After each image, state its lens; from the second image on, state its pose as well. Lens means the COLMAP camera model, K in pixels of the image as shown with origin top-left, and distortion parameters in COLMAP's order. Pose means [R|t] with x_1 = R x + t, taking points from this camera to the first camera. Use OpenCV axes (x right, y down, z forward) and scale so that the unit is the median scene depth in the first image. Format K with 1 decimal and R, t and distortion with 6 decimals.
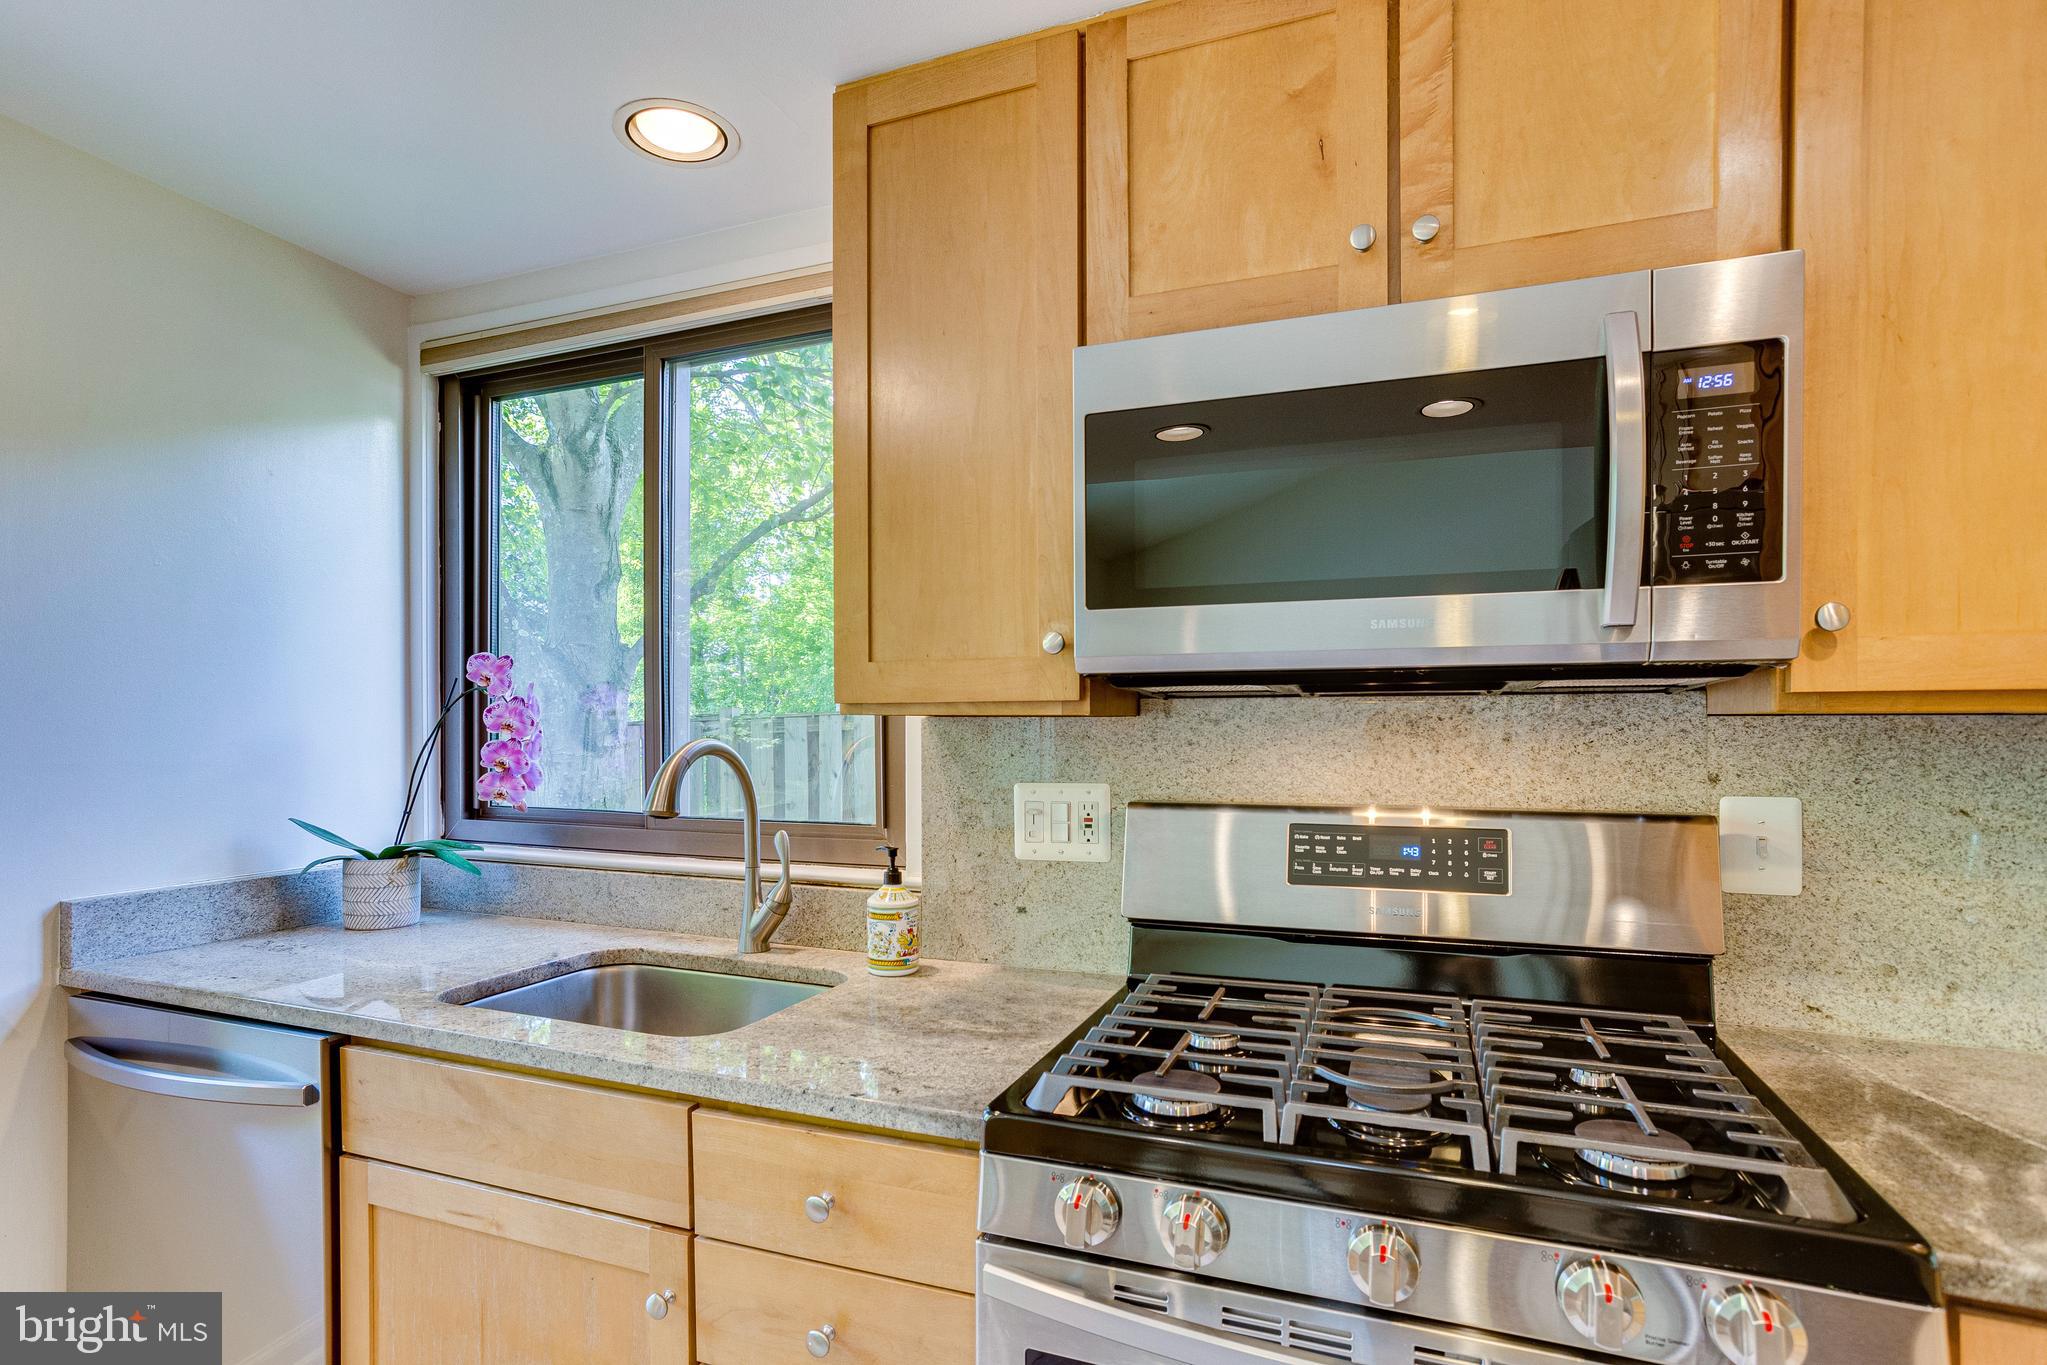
lens RADIAL K [[1012.2, 0, 1011.1], [0, 1012.2, 736.9], [0, 0, 1]] dist [-0.044823, 0.030818]
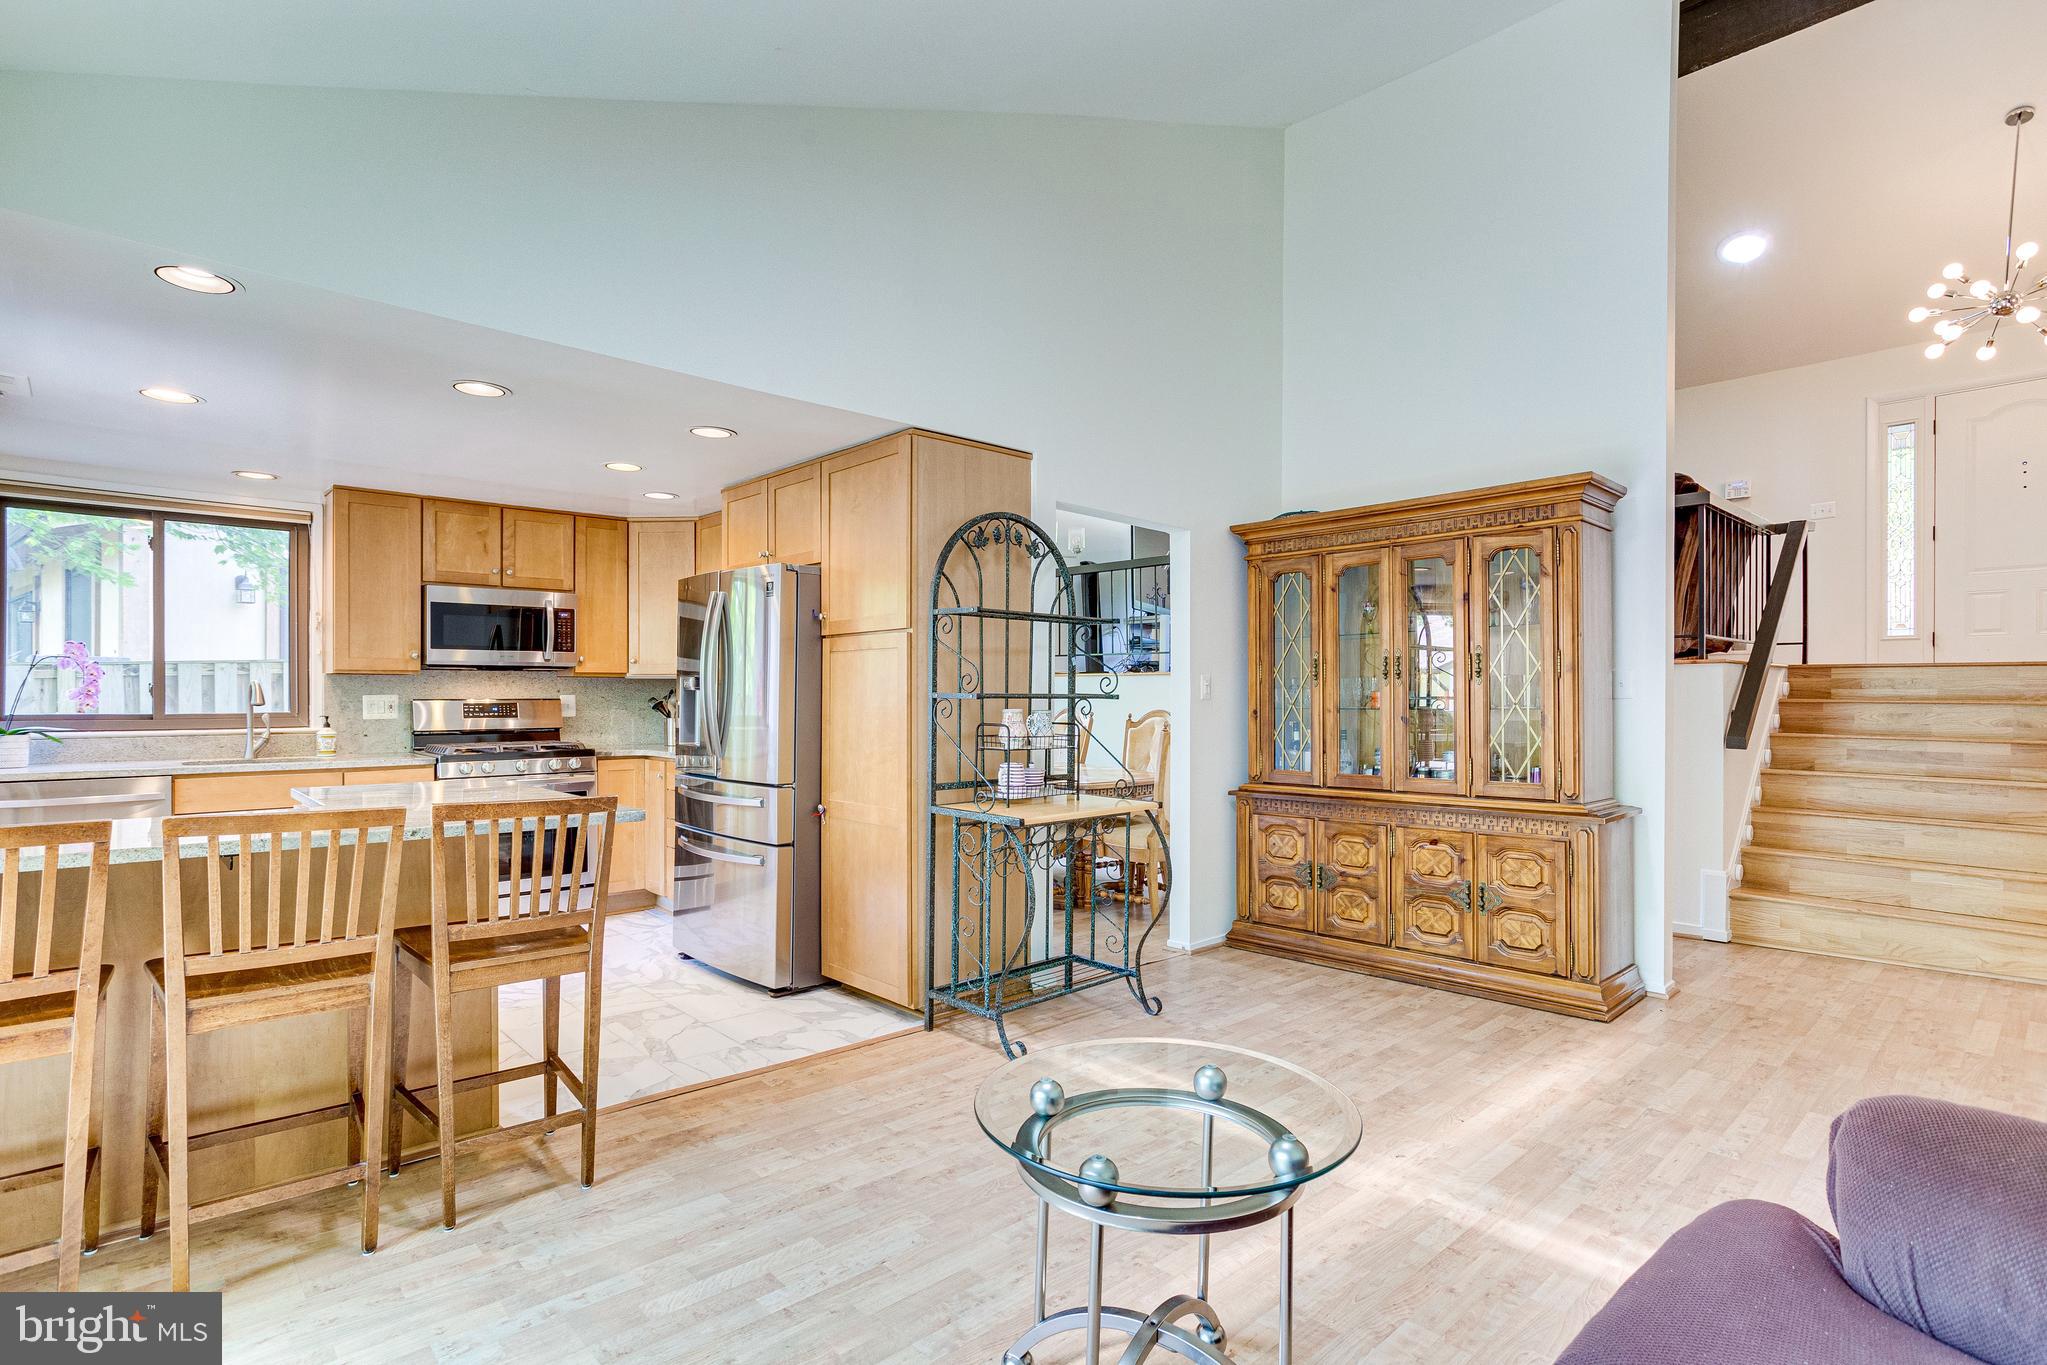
lens RADIAL K [[1006.8, 0, 1005.3], [0, 1006.8, 689.5], [0, 0, 1]] dist [-0.044833, 0.031600]
pose [[0.451366, 0.005204, 0.892324, -2.197128], [0.008589, 0.999911, -0.010176, 0.089836], [-0.892297, 0.012257, 0.451281, -2.581424]]
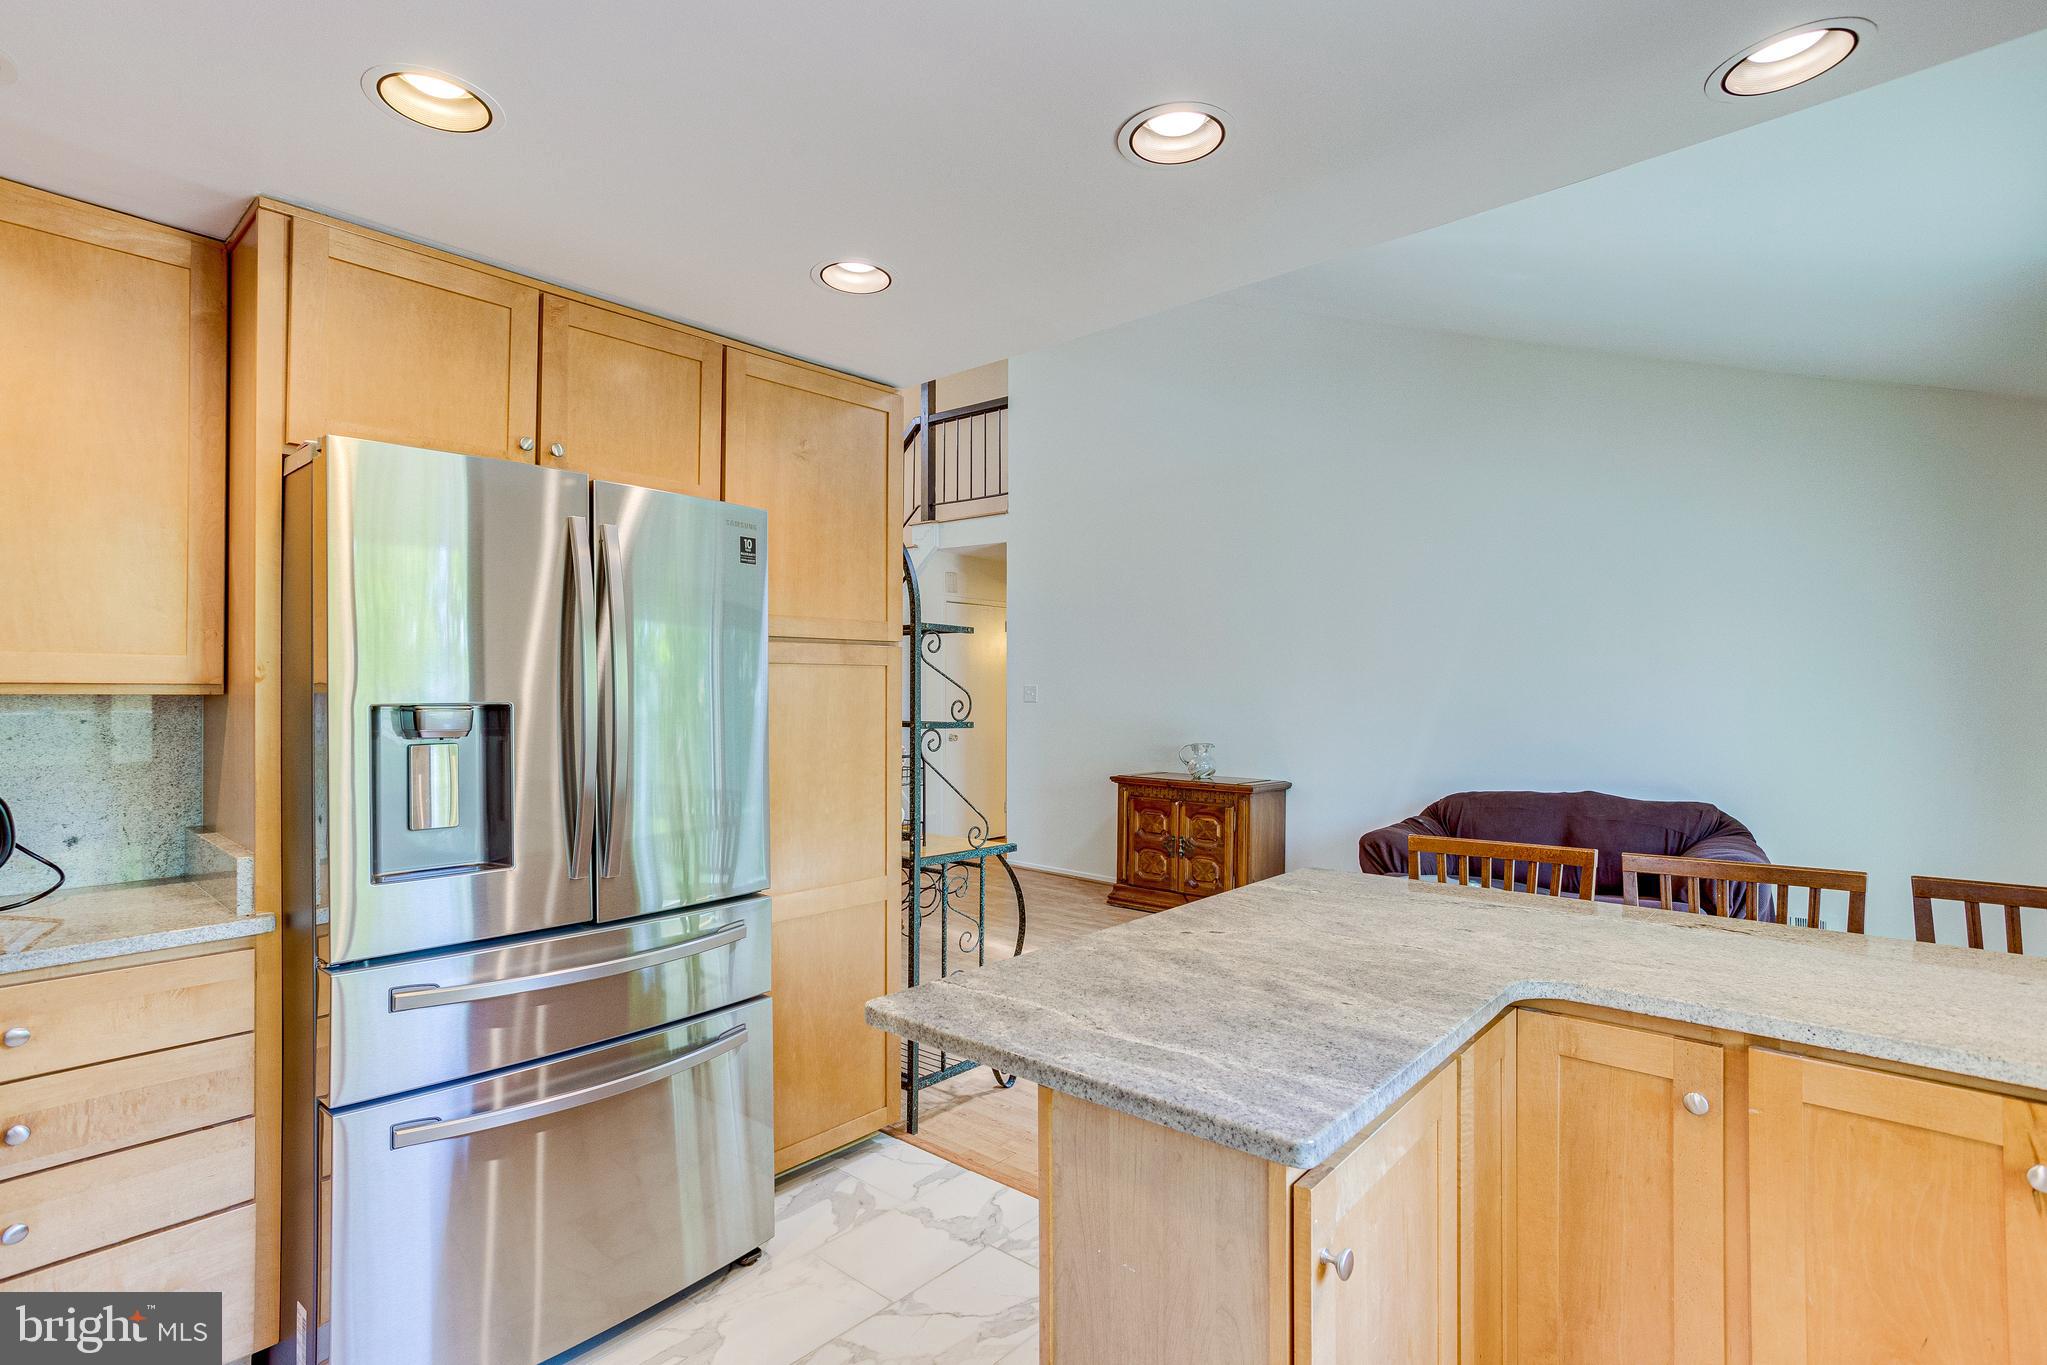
lens RADIAL K [[1006.8, 0, 1005.3], [0, 1006.8, 689.5], [0, 0, 1]] dist [-0.044833, 0.031600]
pose [[-0.936339, -0.002451, 0.351088, -0.888543], [0.000066, 0.999974, 0.007155, -0.019462], [-0.351097, 0.006723, -0.936315, 0.714469]]
